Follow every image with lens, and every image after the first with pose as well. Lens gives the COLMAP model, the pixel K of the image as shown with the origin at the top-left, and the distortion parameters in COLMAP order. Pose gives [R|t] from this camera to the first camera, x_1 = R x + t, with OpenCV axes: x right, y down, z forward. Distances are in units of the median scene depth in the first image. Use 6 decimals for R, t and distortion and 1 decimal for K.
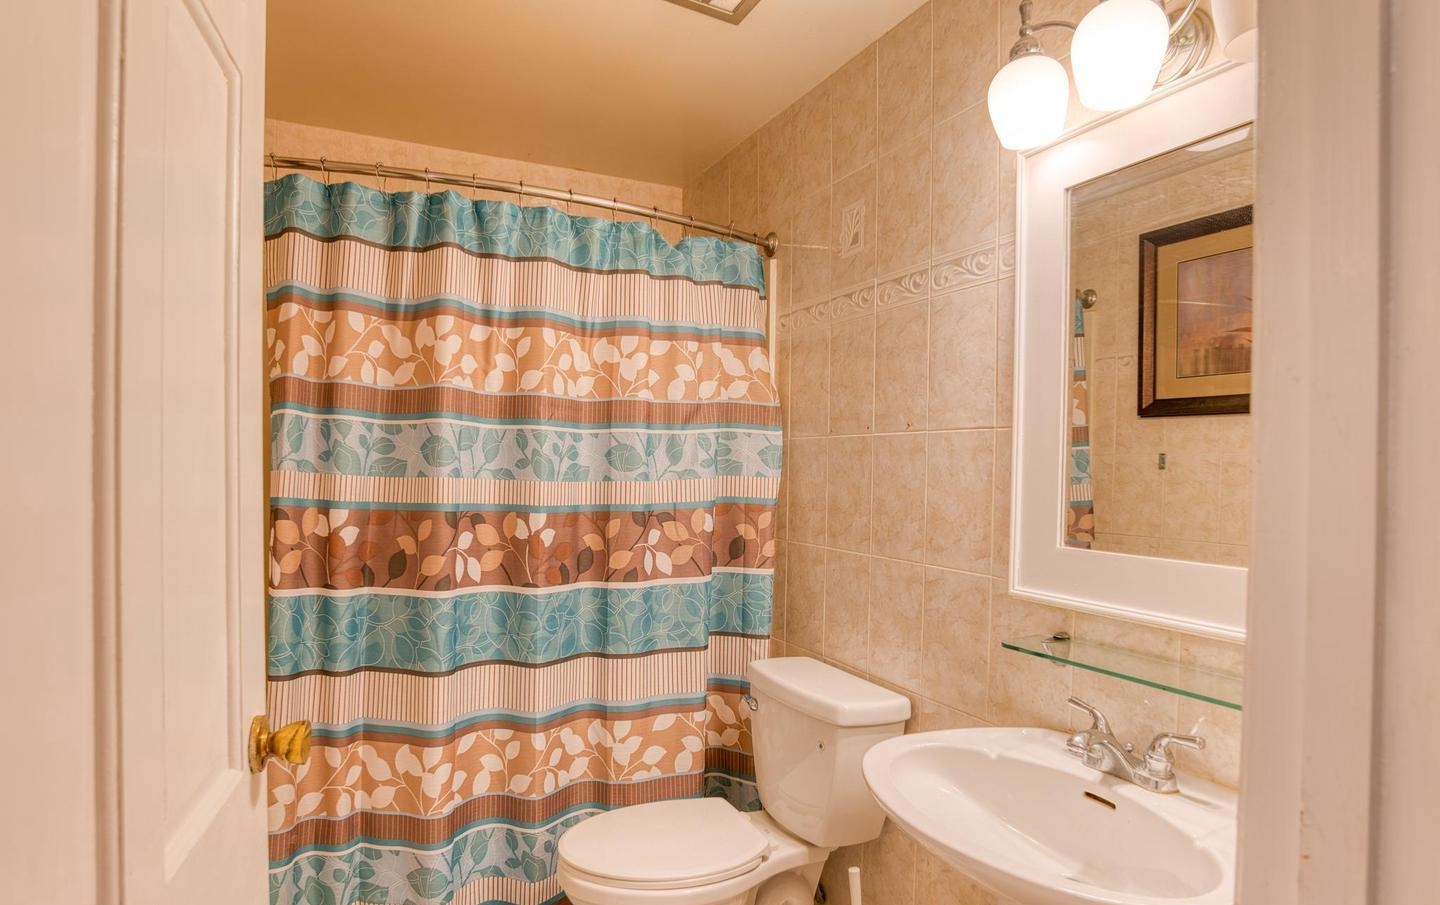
lens RADIAL K [[745.5, 0, 720.0], [0, 745.5, 476.4], [0, 0, 1]] dist [-0.053225, 0.022374]
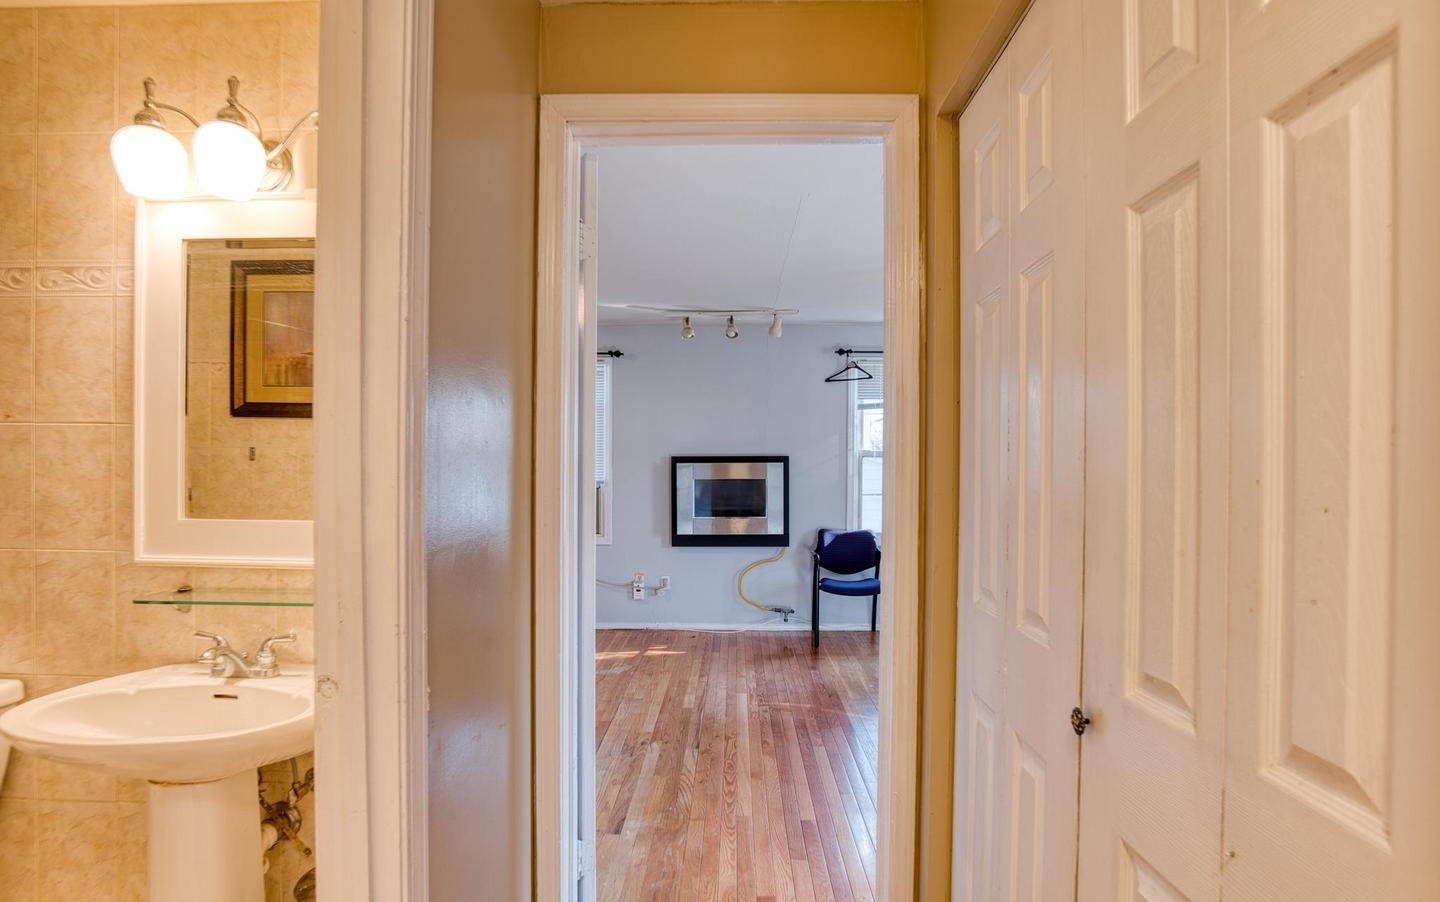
lens RADIAL K [[745.5, 0, 720.0], [0, 745.5, 474.9], [0, 0, 1]] dist [-0.053225, 0.022374]
pose [[0.432550, -0.018783, 0.901414, -0.244065], [0.014035, 0.999802, 0.014098, 0.012738], [-0.901501, 0.006553, 0.432728, -0.349106]]
